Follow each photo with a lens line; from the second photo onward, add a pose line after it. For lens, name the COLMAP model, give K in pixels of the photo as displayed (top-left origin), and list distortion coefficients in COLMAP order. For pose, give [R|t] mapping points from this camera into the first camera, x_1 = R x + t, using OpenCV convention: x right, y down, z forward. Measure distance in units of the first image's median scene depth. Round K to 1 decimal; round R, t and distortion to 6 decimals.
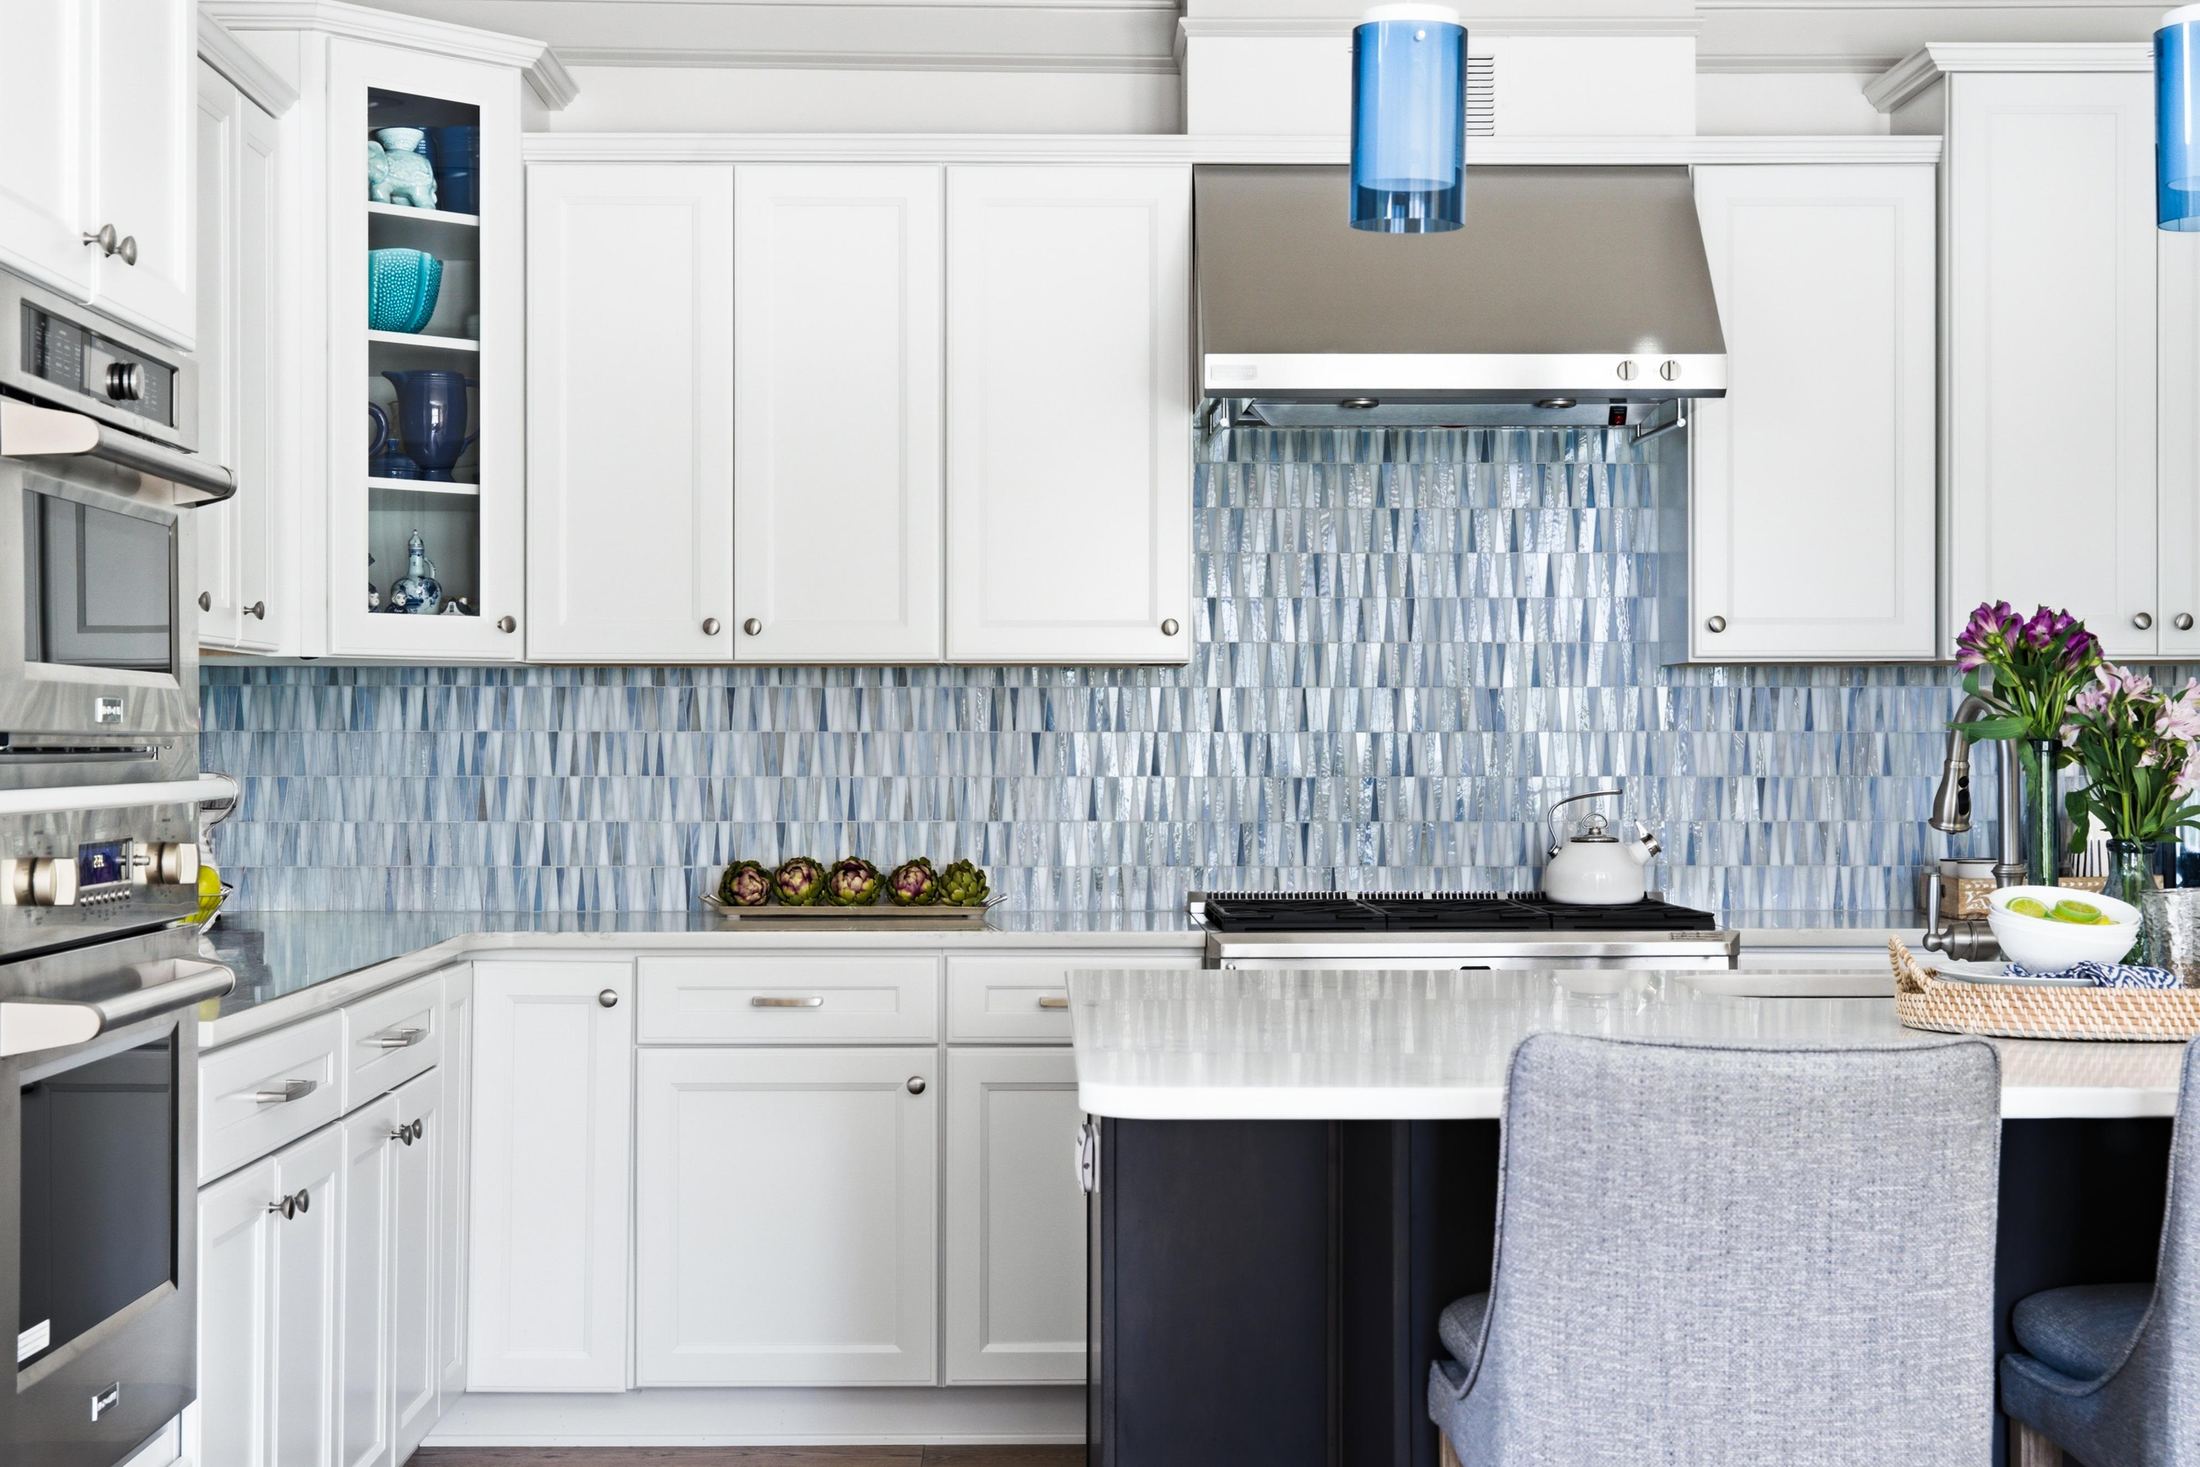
lens RADIAL K [[3054.9, 0, 1100.0], [0, 3054.9, 733.5], [0, 0, 1]] dist [-0.015052, 0.065620]
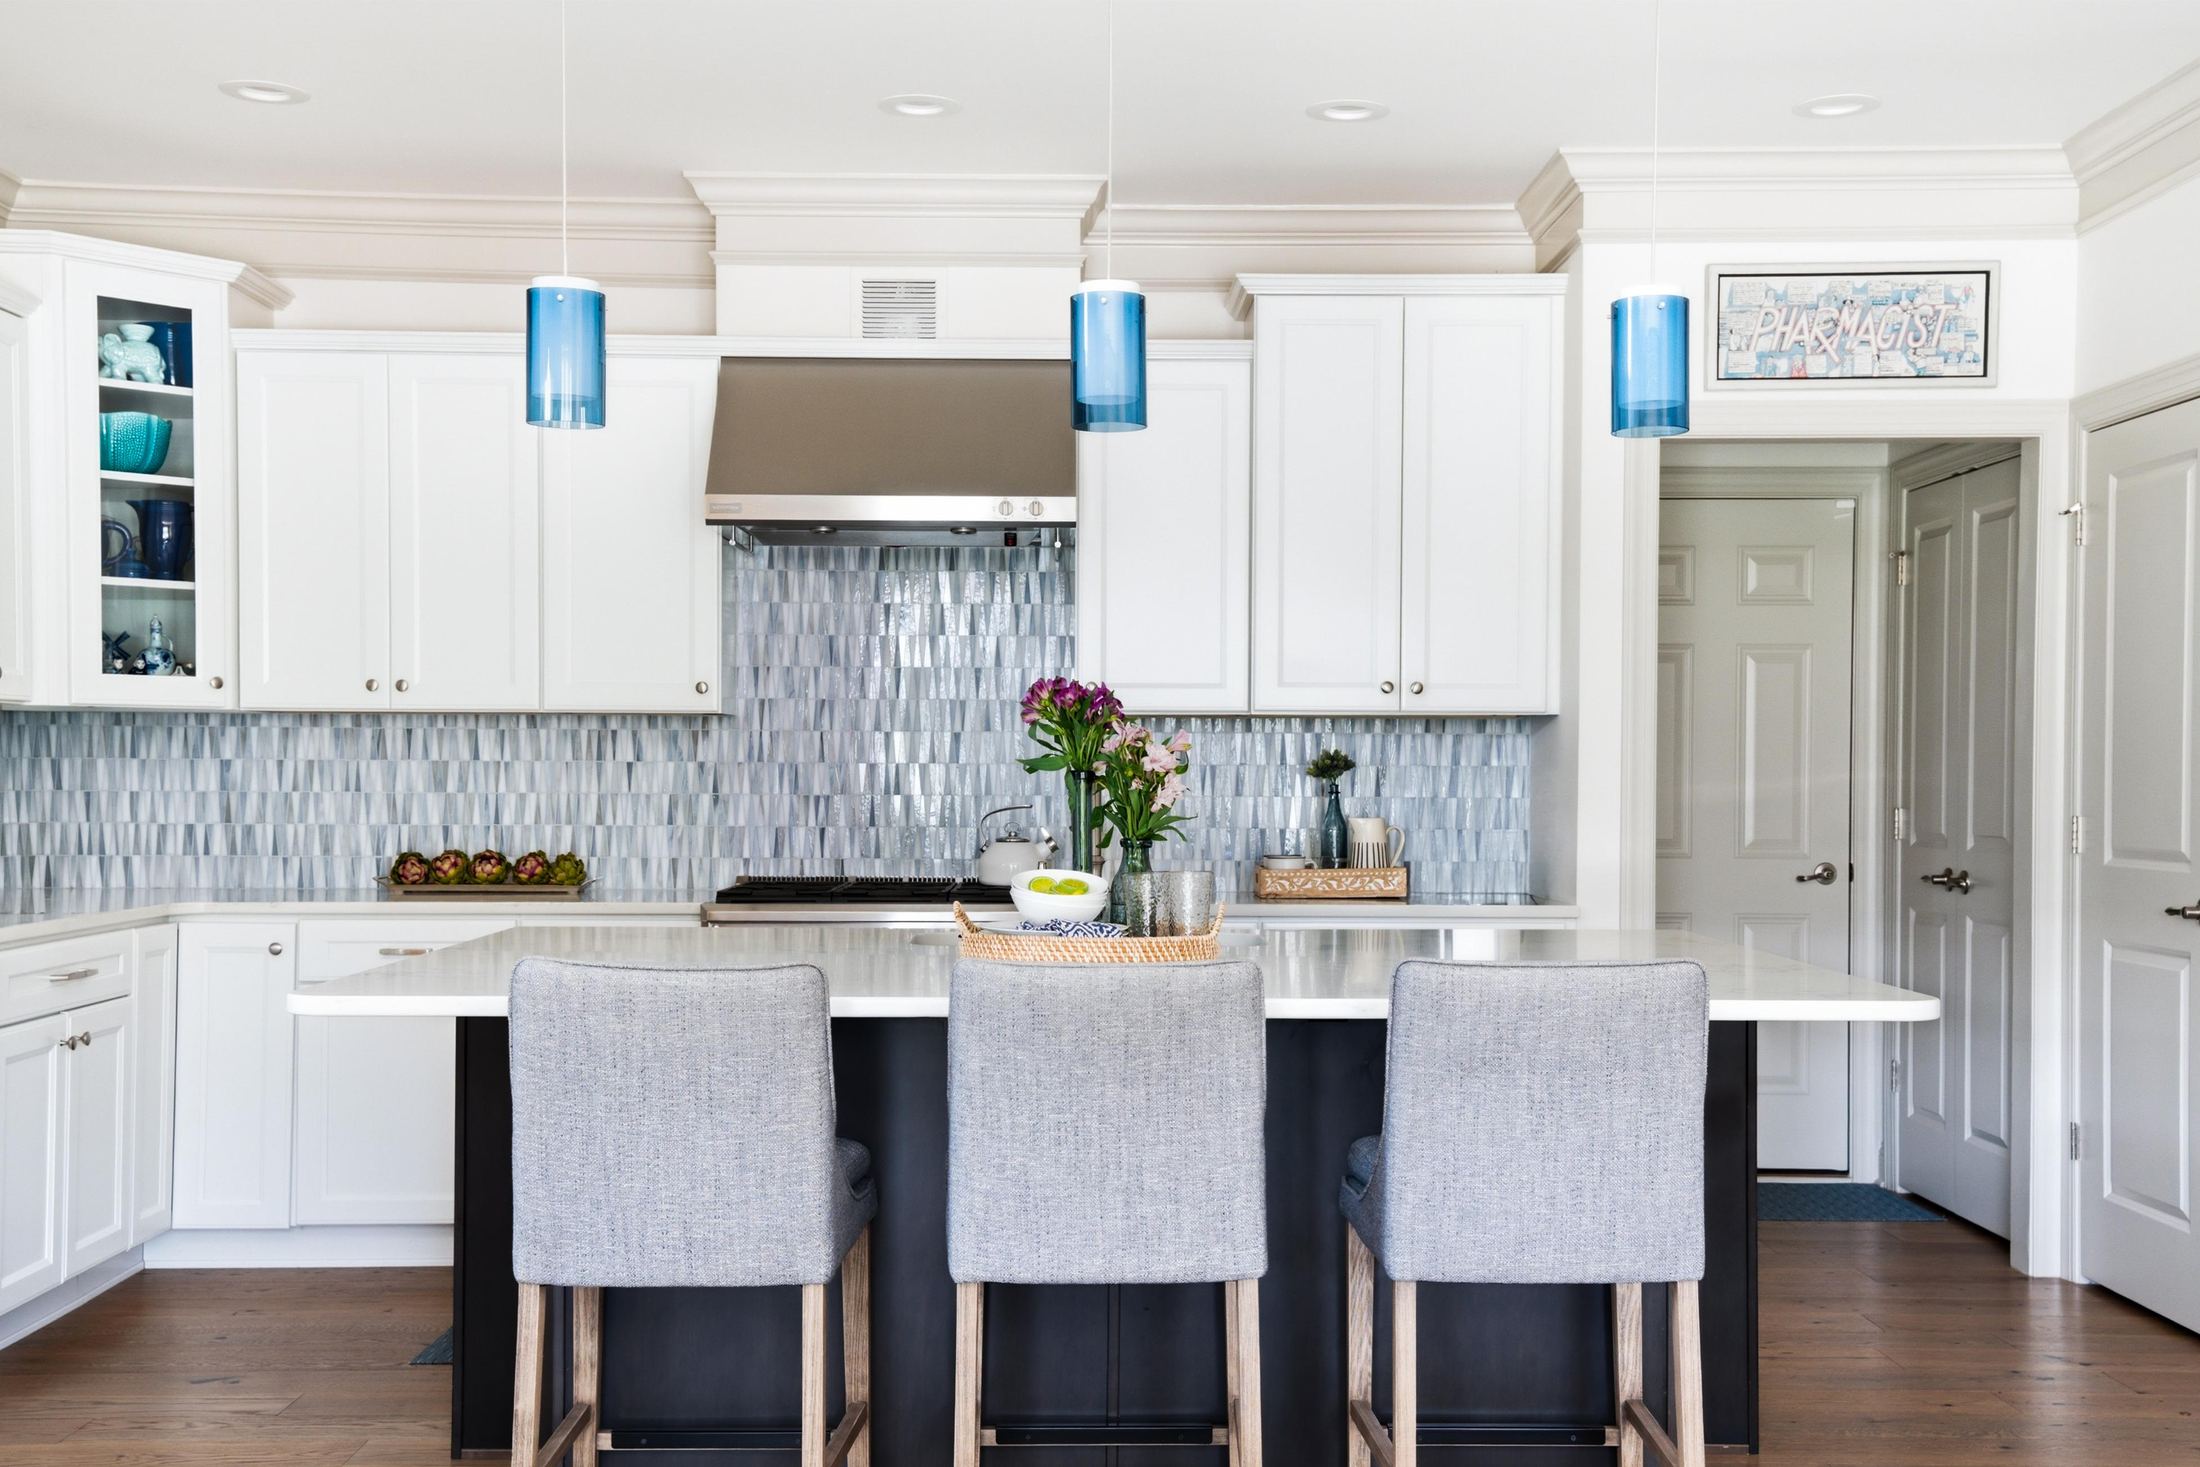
lens RADIAL K [[2360.5, 0, 1059.9], [0, 2360.5, 799.6], [0, 0, 1]] dist [0.074390, 0.024699]
pose [[0.999987, 0.005080, 0.000230, 0.176686], [-0.005083, 0.999862, 0.015836, -0.001333], [-0.000149, -0.015837, 0.999875, -0.086513]]
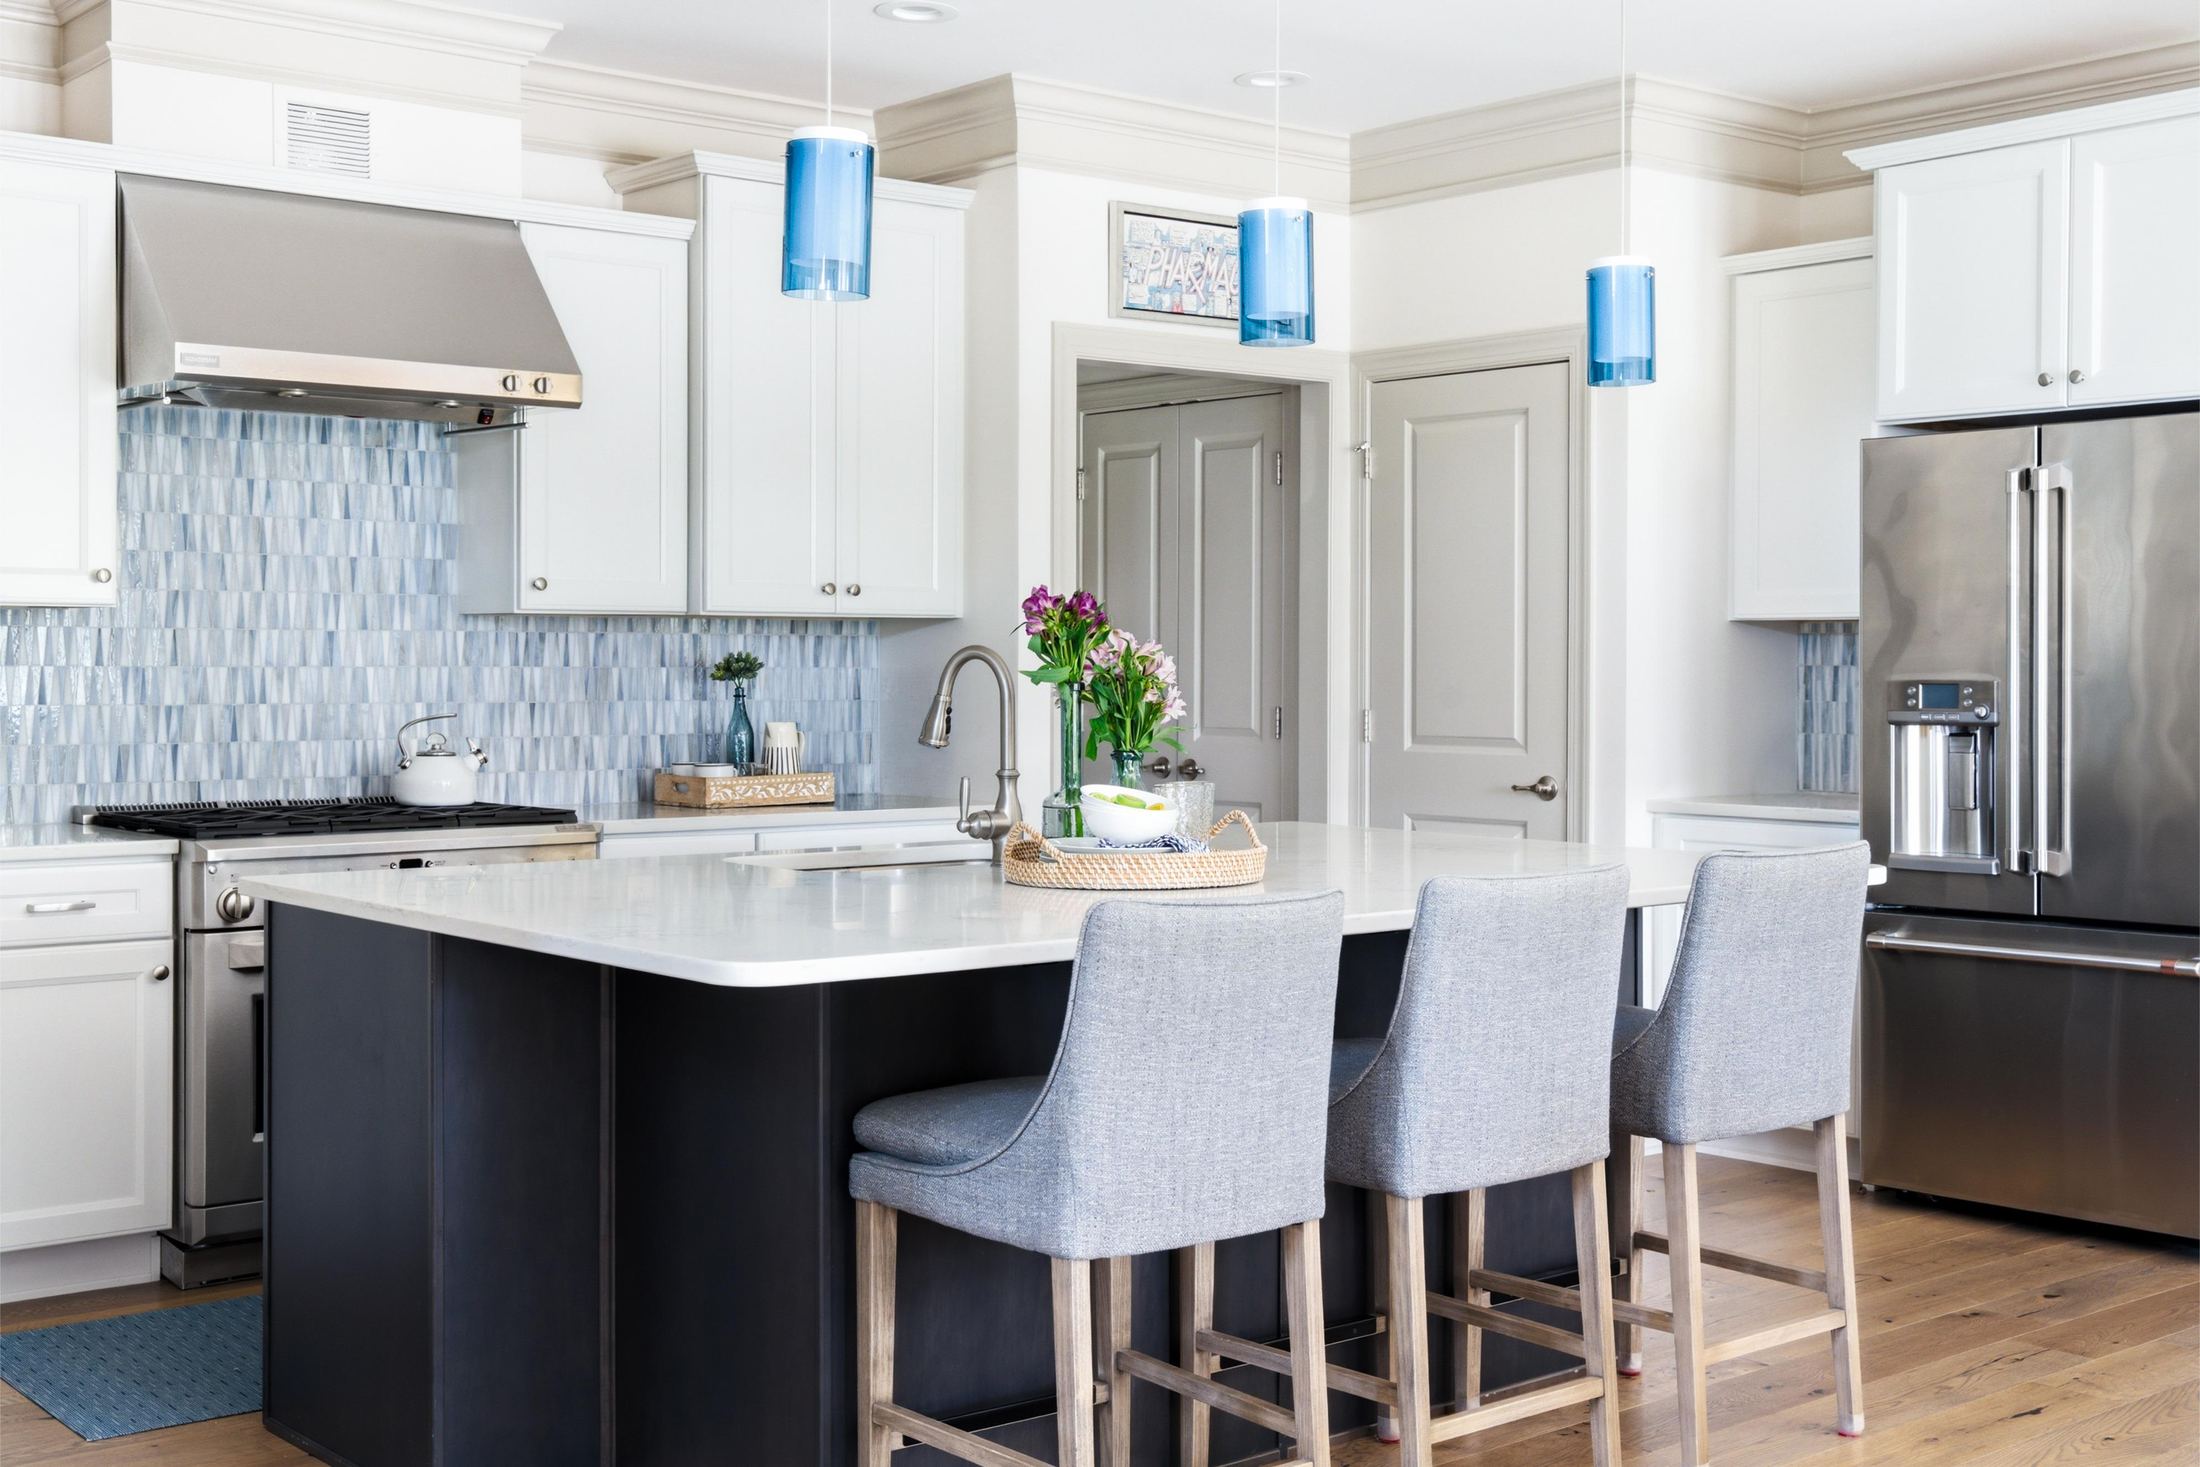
lens RADIAL K [[2453.2, 0, 1011.5], [0, 2453.2, 704.8], [0, 0, 1]] dist [0.004362, 0.023966]
pose [[0.800767, -0.007535, 0.598929, -0.240921], [-0.005166, 0.999797, 0.019485, -0.005855], [-0.598954, -0.018696, 0.800565, 0.054223]]
